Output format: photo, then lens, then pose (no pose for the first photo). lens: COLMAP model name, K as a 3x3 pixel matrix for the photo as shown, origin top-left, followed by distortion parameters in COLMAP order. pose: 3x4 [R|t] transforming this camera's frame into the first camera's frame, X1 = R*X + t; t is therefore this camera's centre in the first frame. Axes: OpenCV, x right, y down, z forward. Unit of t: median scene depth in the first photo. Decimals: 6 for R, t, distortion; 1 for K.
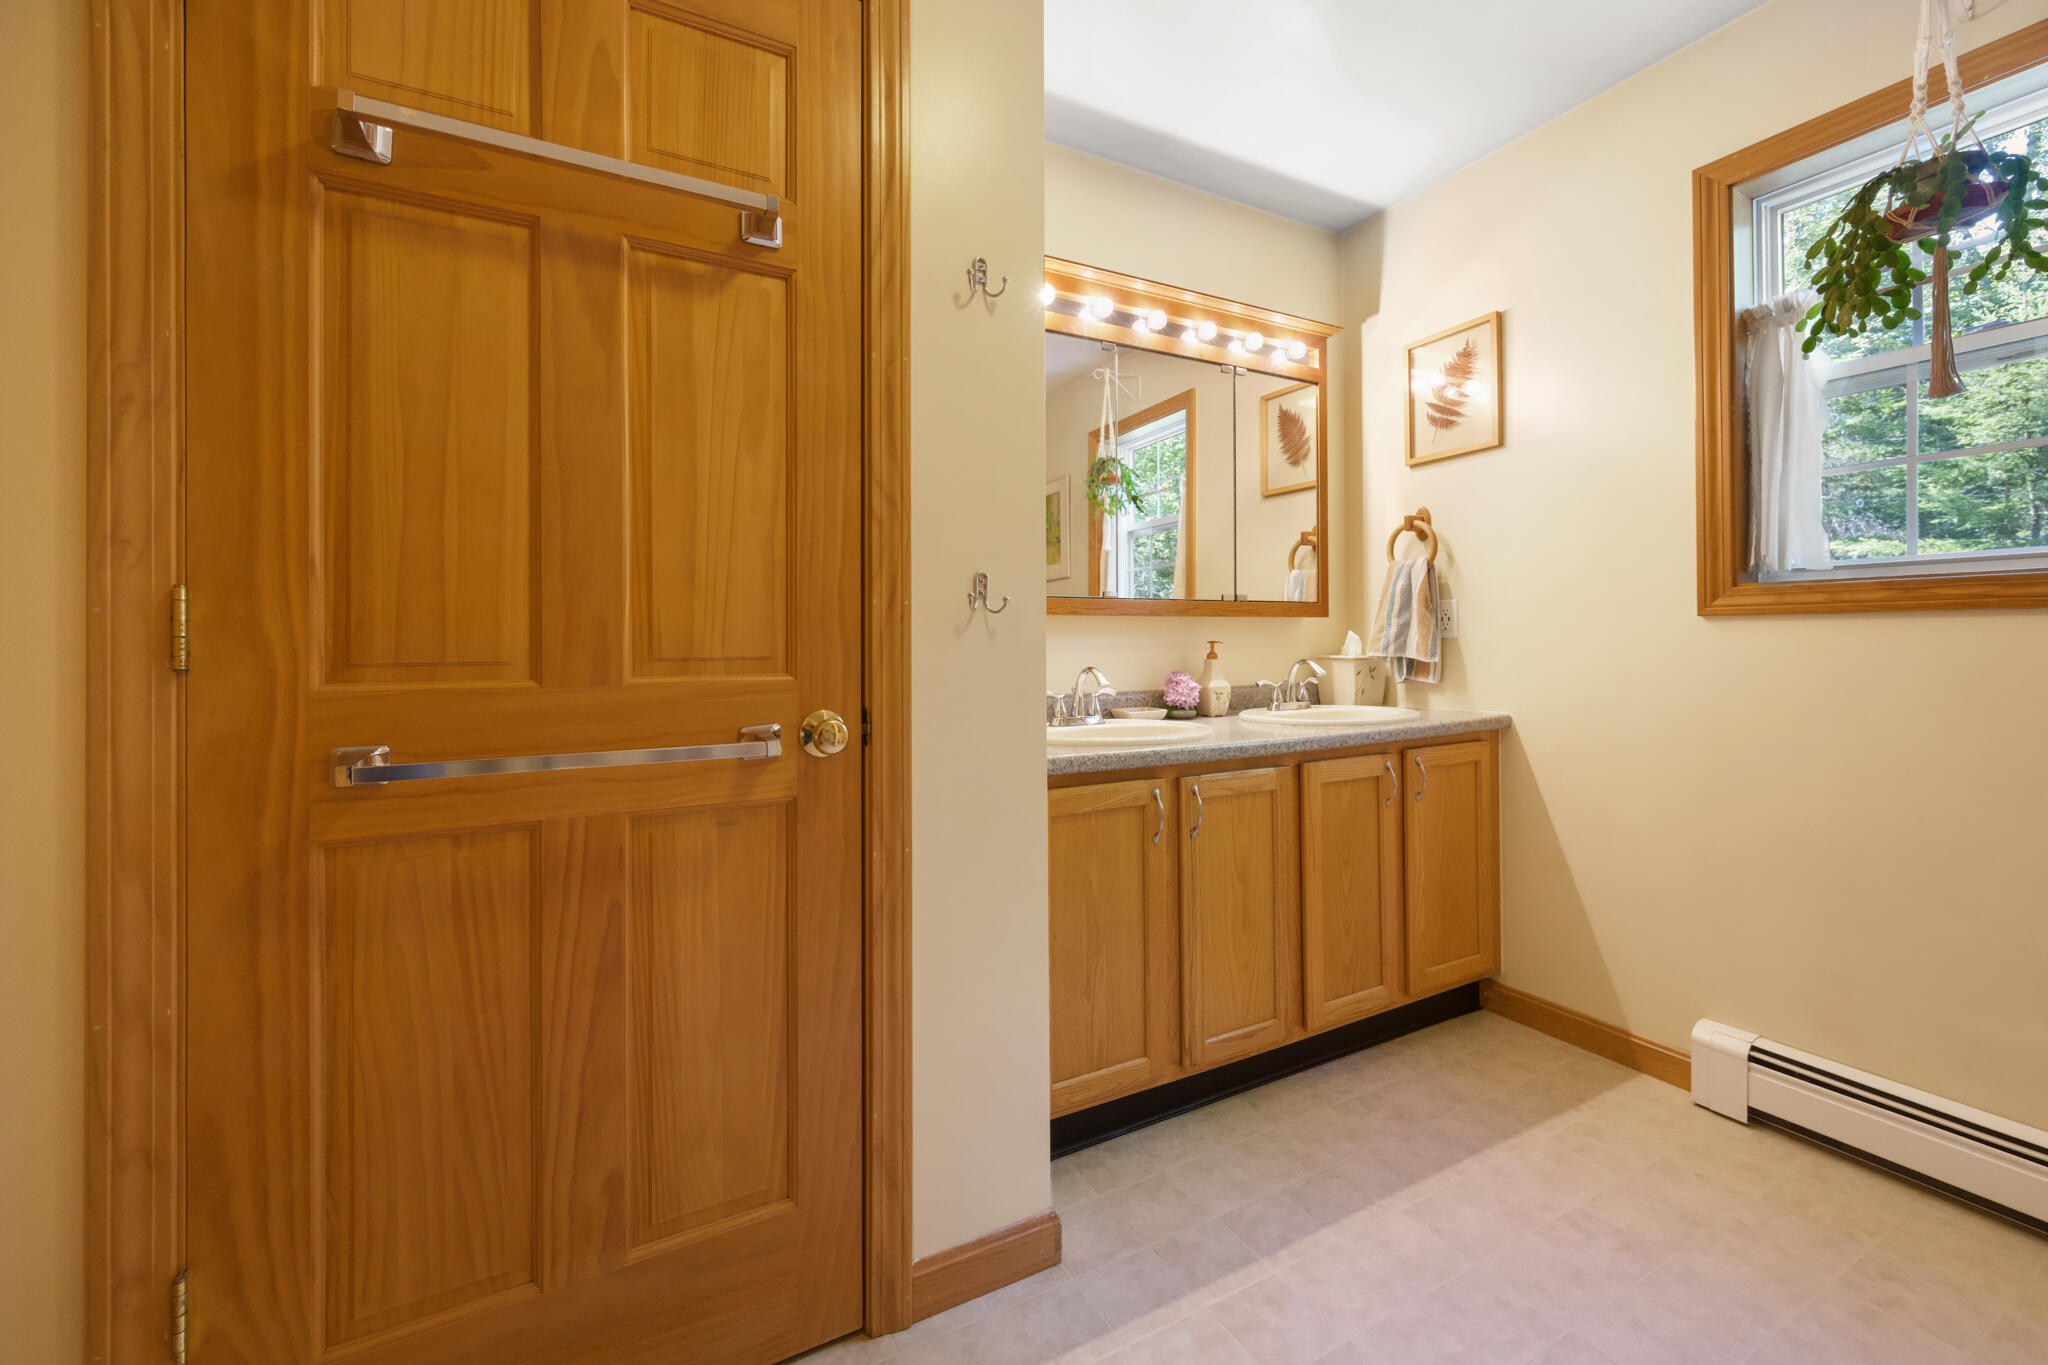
lens RADIAL K [[828.3, 0, 1029.8], [0, 828.3, 630.4], [0, 0, 1]] dist [-0.001217, -0.000361]
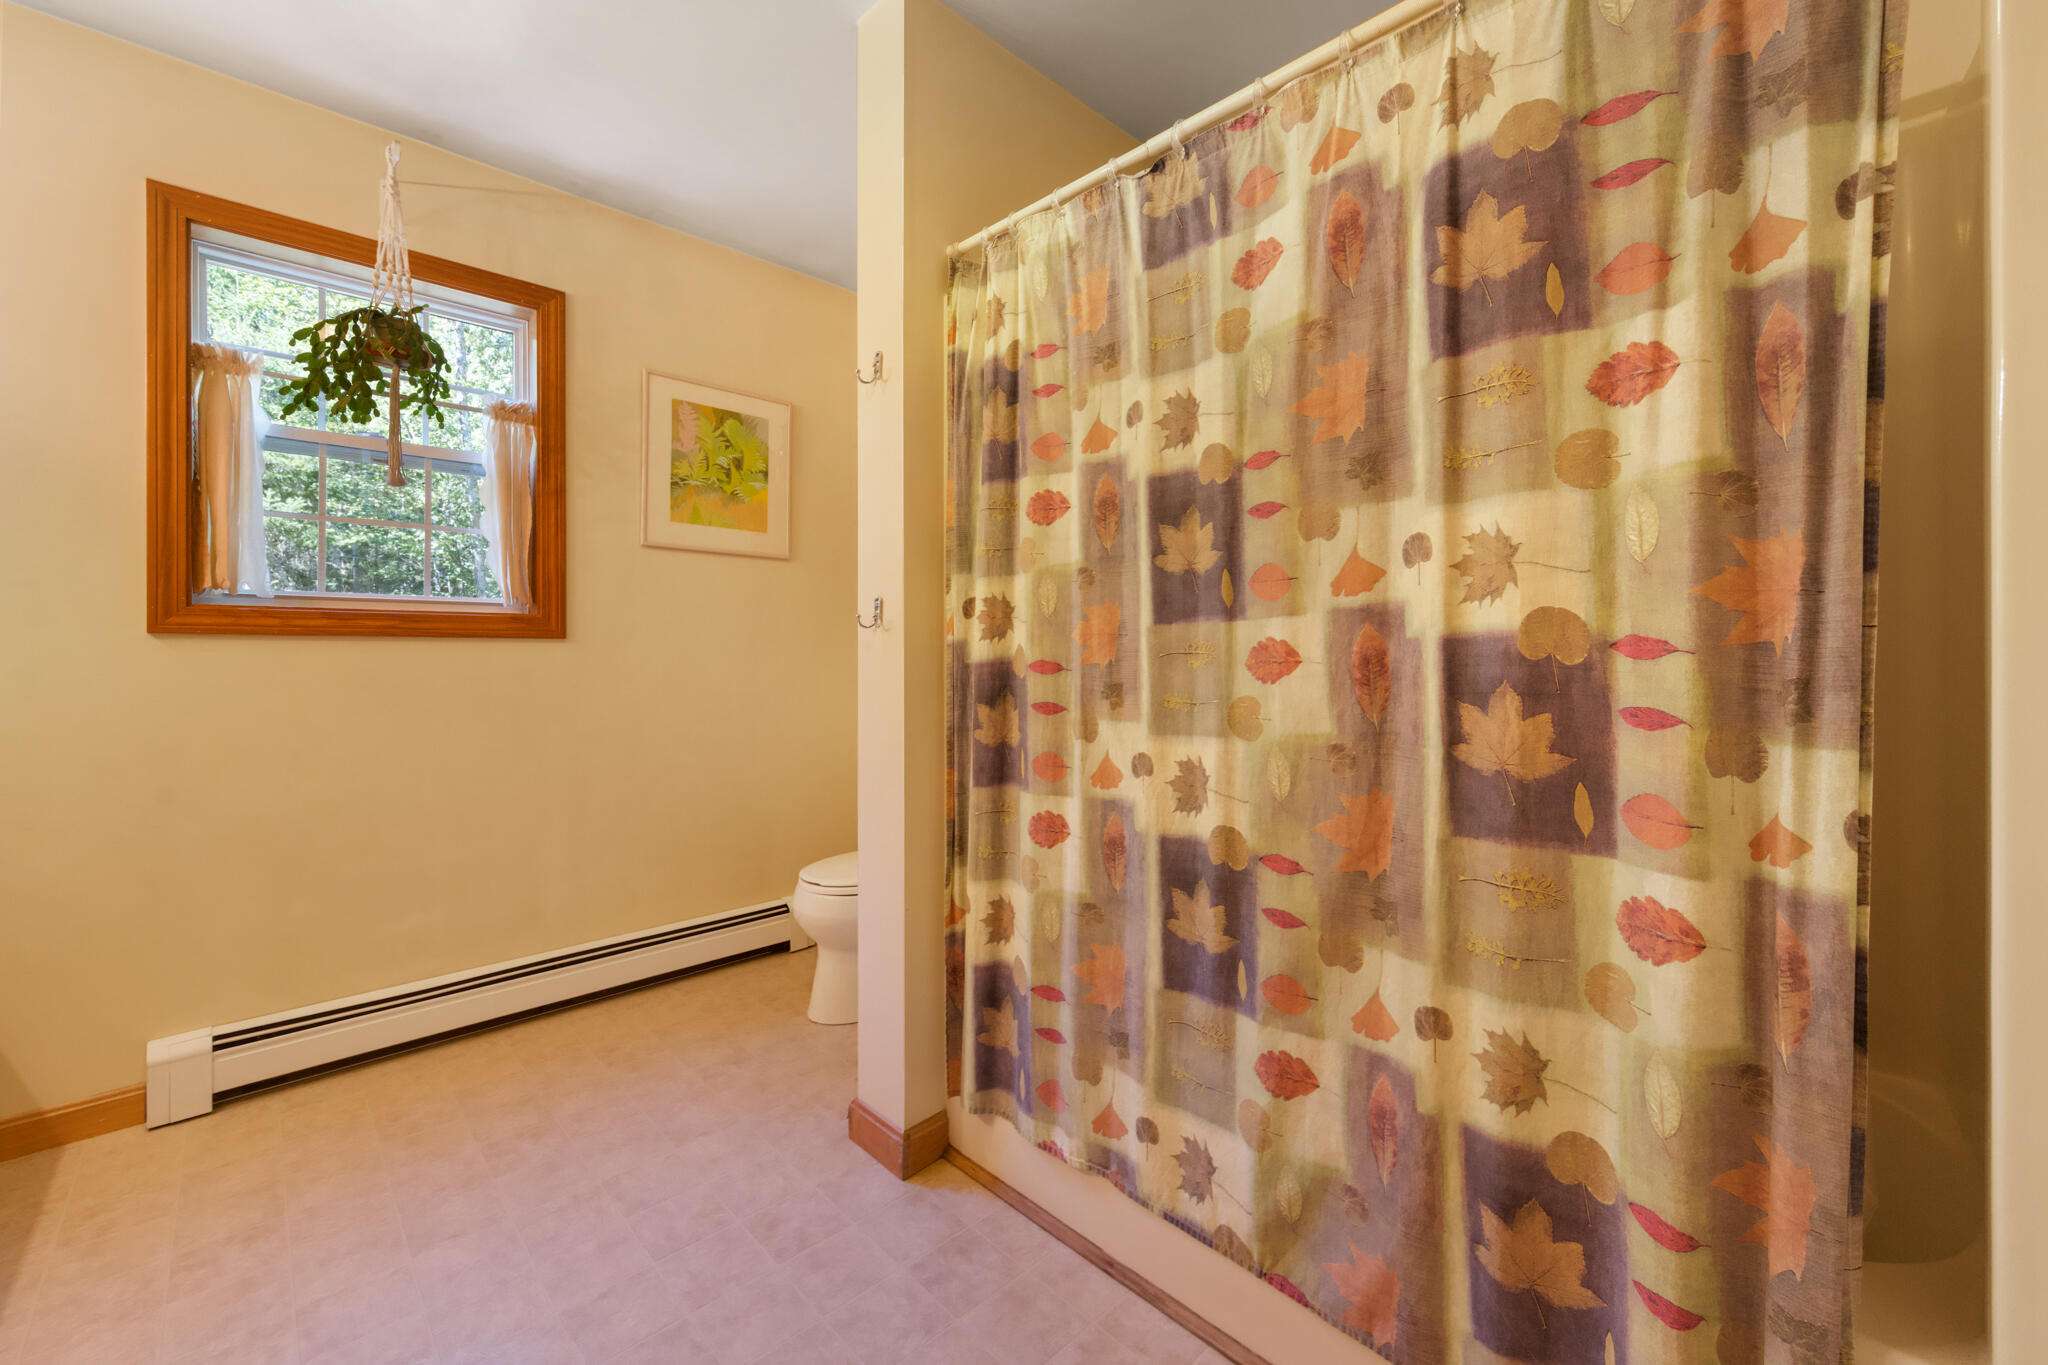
lens RADIAL K [[832.5, 0, 1022.8], [0, 832.5, 648.7], [0, 0, 1]] dist [-0.000332, -0.000112]
pose [[-0.274742, 0.017731, 0.961354, -0.453984], [-0.005979, 0.999779, -0.020148, 0.015181], [-0.961499, -0.011284, -0.274575, 0.290547]]
